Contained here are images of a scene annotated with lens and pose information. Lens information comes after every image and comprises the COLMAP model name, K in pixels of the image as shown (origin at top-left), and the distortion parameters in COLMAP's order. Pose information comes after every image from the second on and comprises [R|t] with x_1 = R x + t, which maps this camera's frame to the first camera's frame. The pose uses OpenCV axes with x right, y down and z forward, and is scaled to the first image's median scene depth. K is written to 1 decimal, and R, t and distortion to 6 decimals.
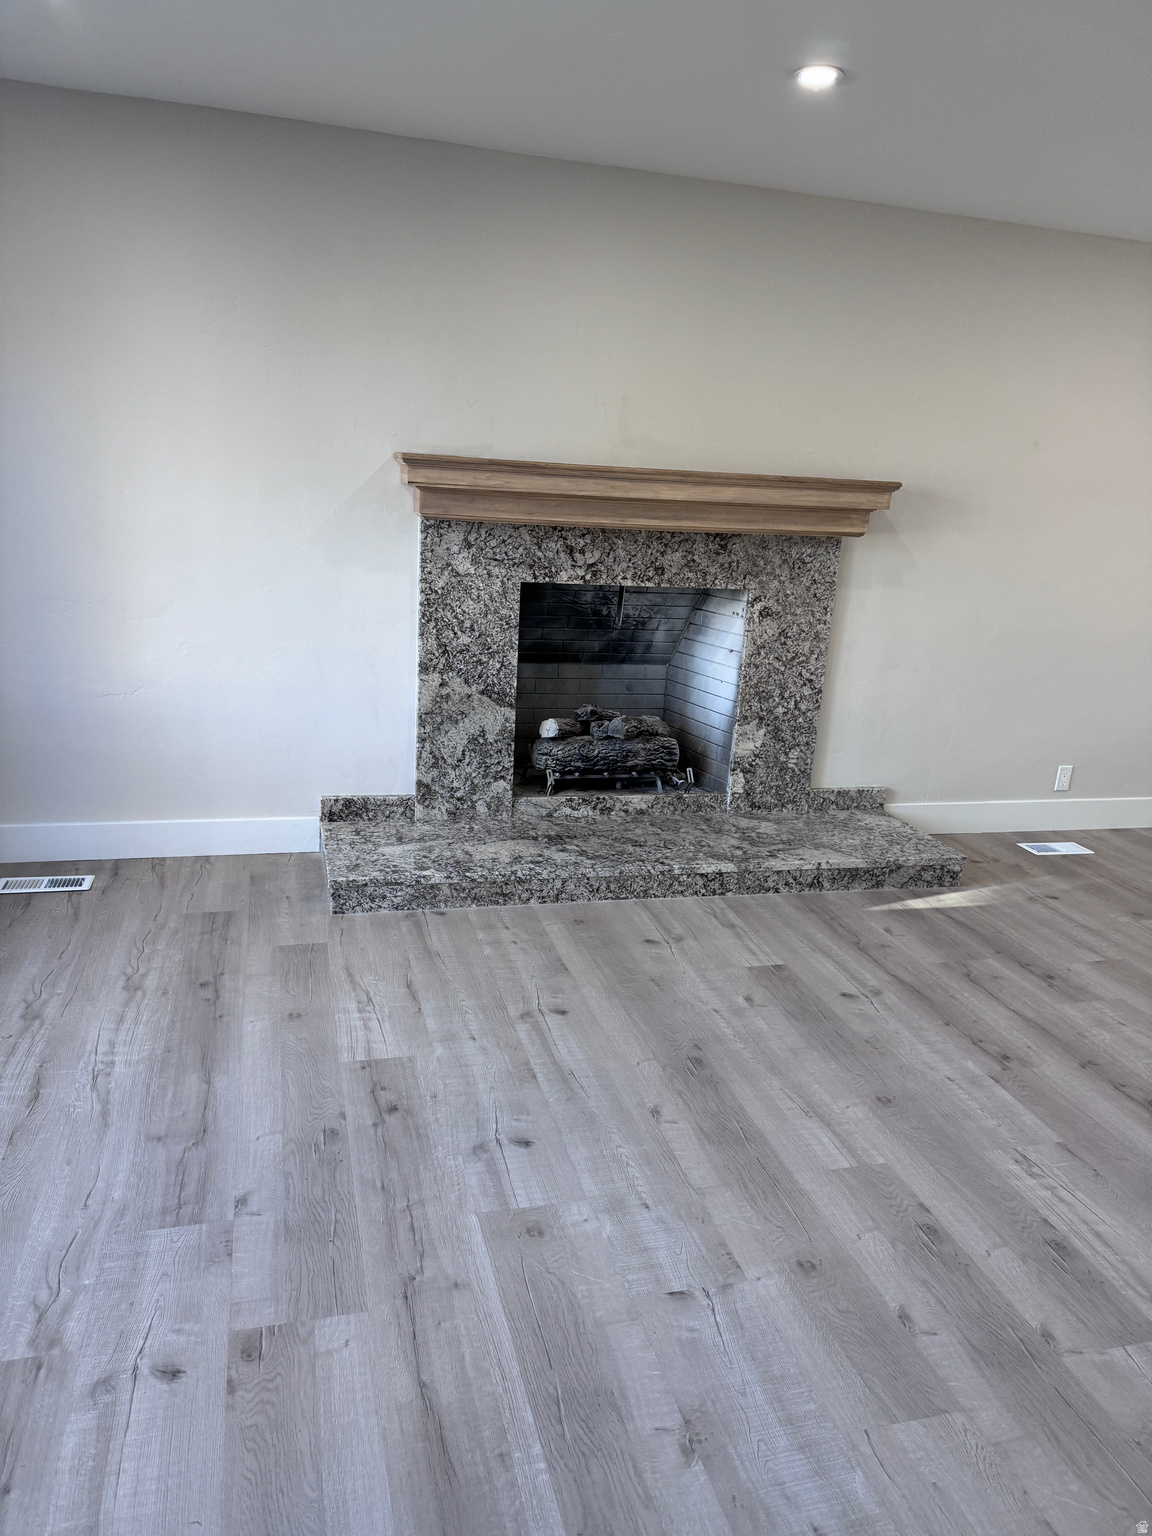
lens RADIAL K [[1063.7, 0, 577.8], [0, 1063.7, 768.3], [0, 0, 1]] dist [0.137984, -0.228352]
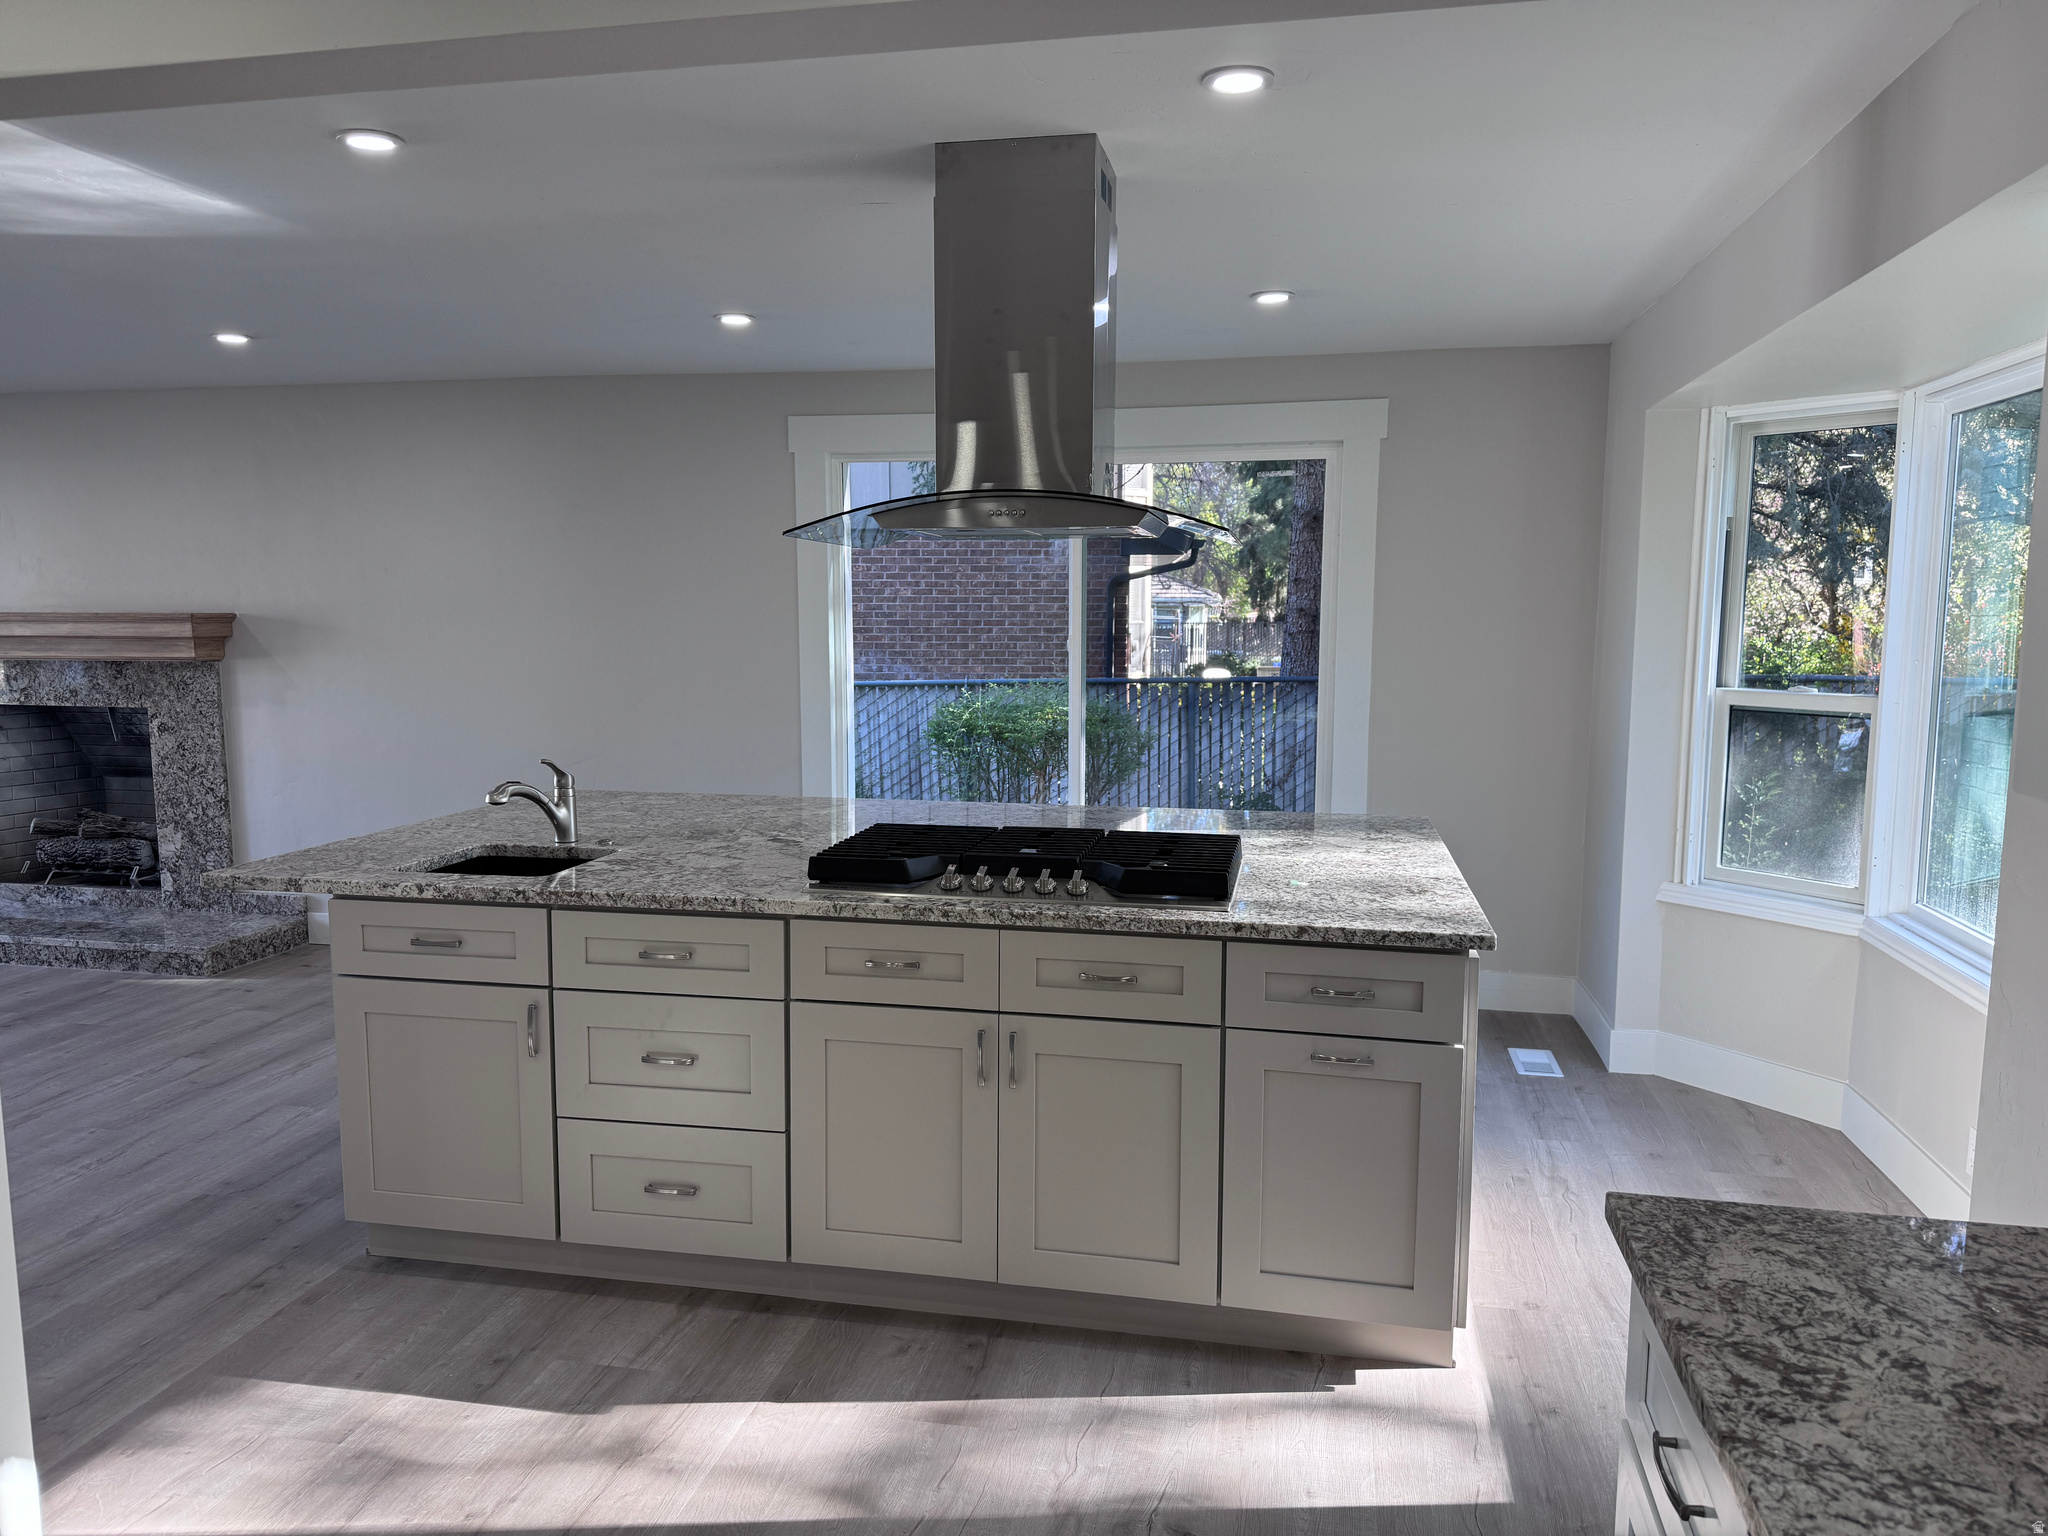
lens RADIAL K [[1445.0, 0, 1020.0], [0, 1445.0, 781.1], [0, 0, 1]] dist [0.051560, -0.058658]
pose [[0.889328, 0.000752, -0.457269, 1.788739], [-0.069797, 0.988504, -0.134122, 0.057344], [0.451911, 0.151195, 0.879157, 0.064727]]
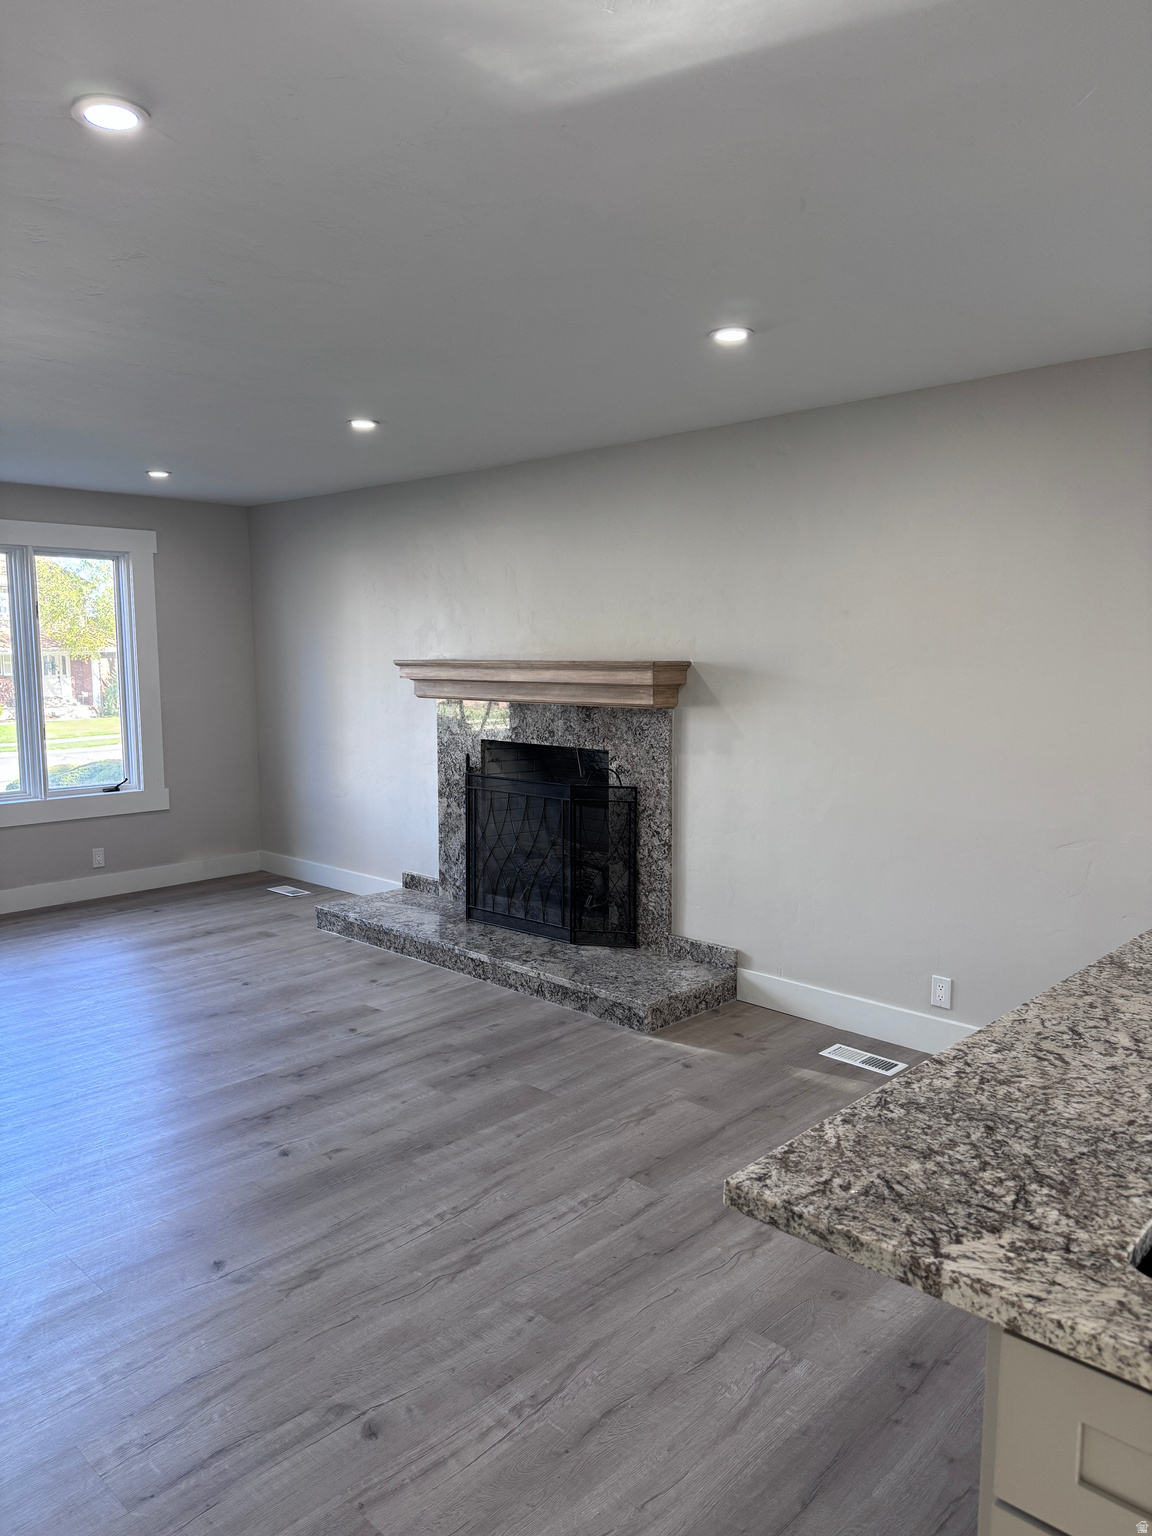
lens RADIAL K [[1063.7, 0, 577.8], [0, 1063.7, 768.3], [0, 0, 1]] dist [0.137984, -0.228352]
pose [[0.516623, 0.035424, -0.855480, 1.233688], [-0.190859, 0.978769, -0.074730, -0.052947], [0.834670, 0.201883, 0.512416, 0.375606]]
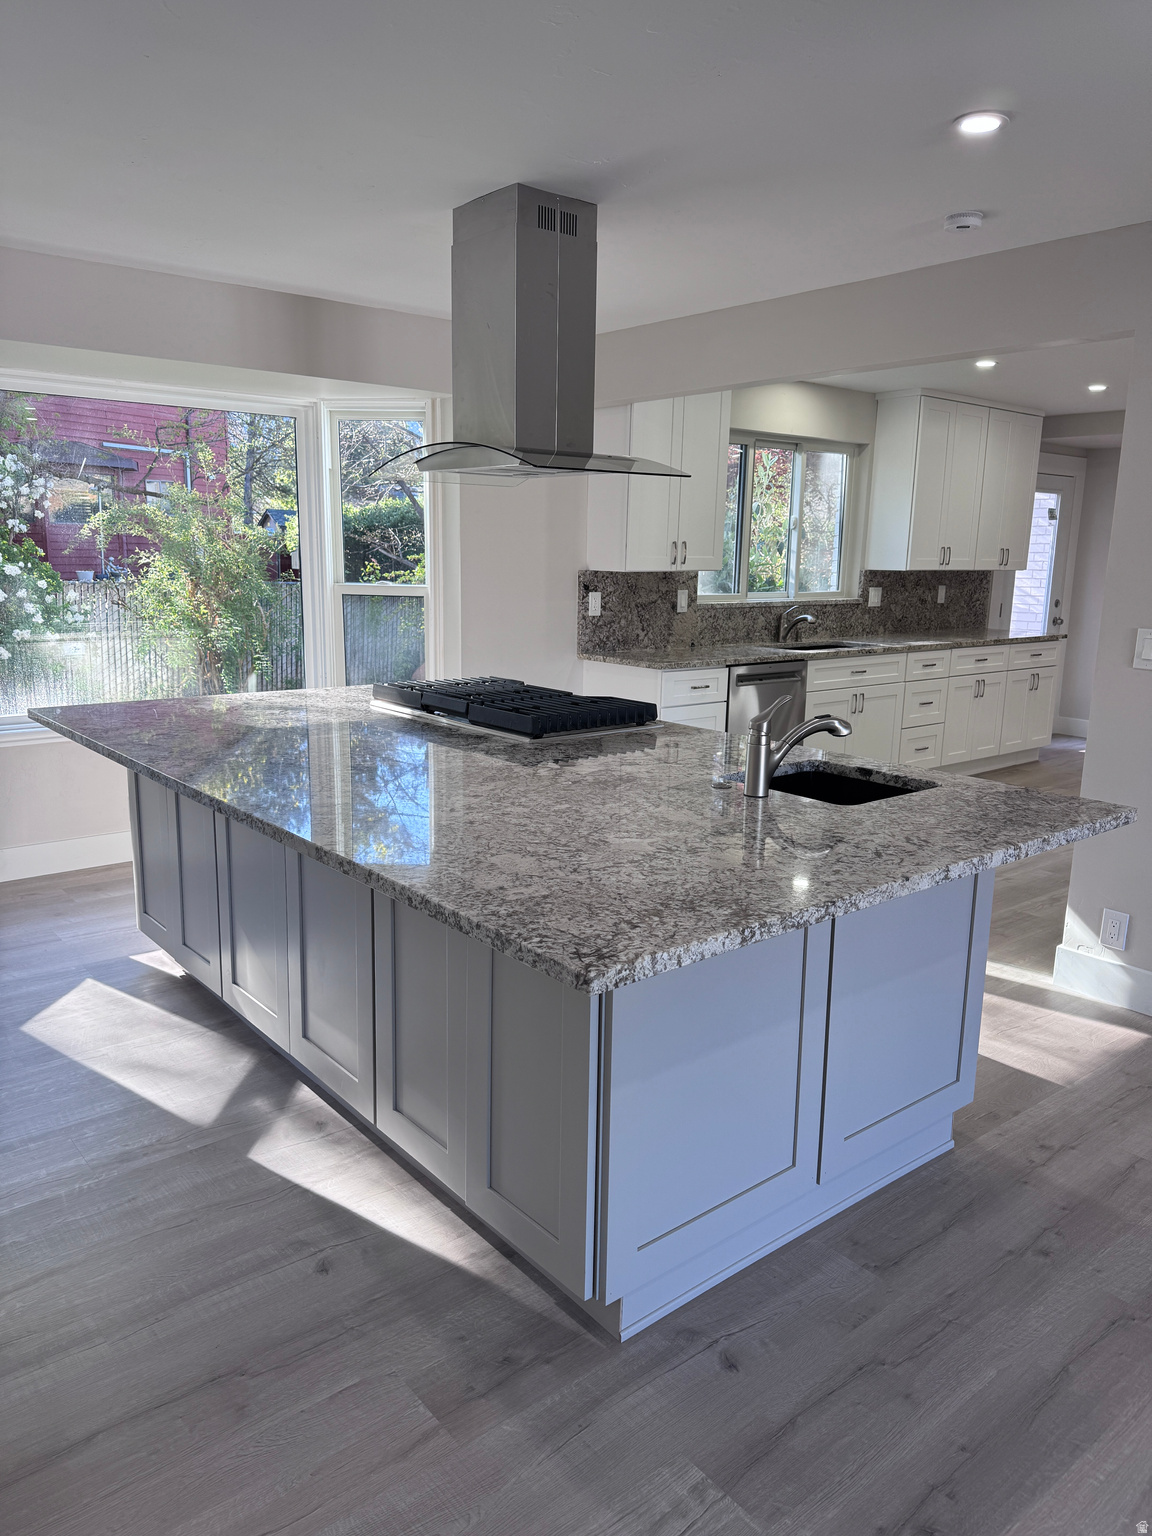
lens RADIAL K [[1083.7, 0, 573.8], [0, 1083.7, 771.8], [0, 0, 1]] dist [0.051560, -0.058658]
pose [[-0.397851, -0.243886, 0.884440, 0.638321], [0.201195, 0.917361, 0.343468, -0.242486], [-0.895117, 0.314594, -0.315904, 1.005061]]
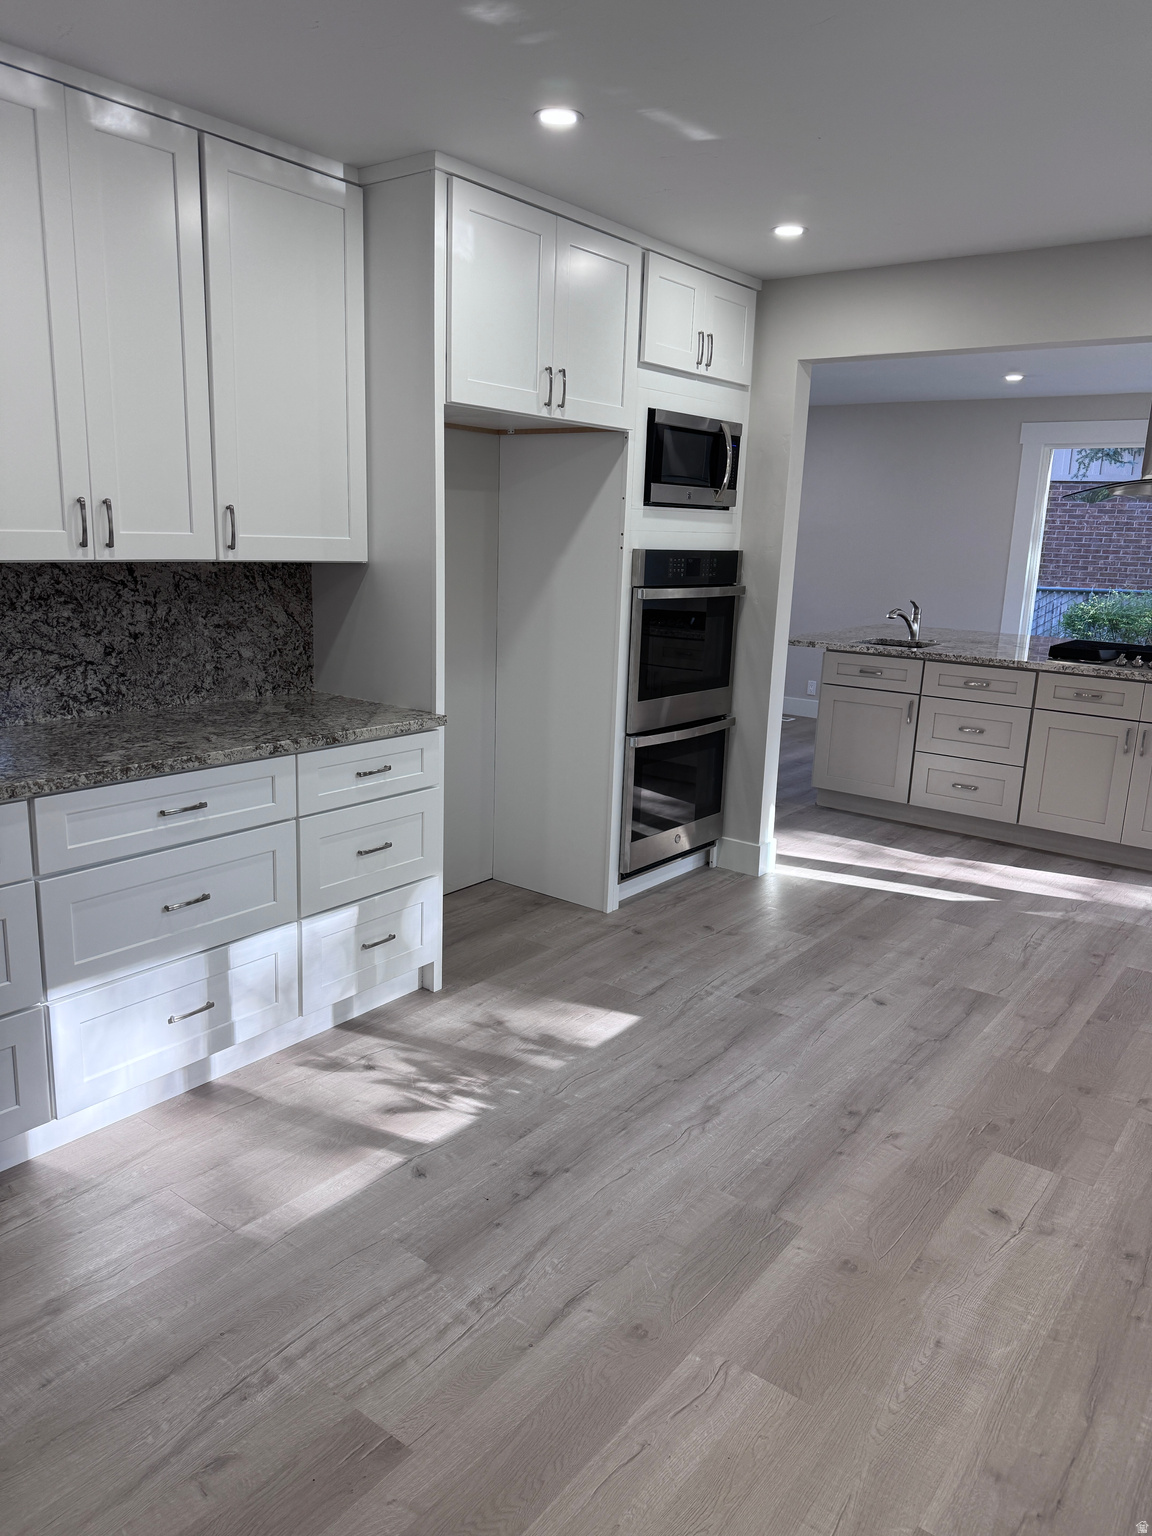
lens RADIAL K [[1063.7, 0, 577.8], [0, 1063.7, 768.3], [0, 0, 1]] dist [0.137984, -0.228352]
pose [[0.602975, 0.142633, -0.784905, 2.019245], [-0.206165, 0.978325, 0.019403, 0.229094], [0.770660, 0.150121, 0.619312, -0.490955]]
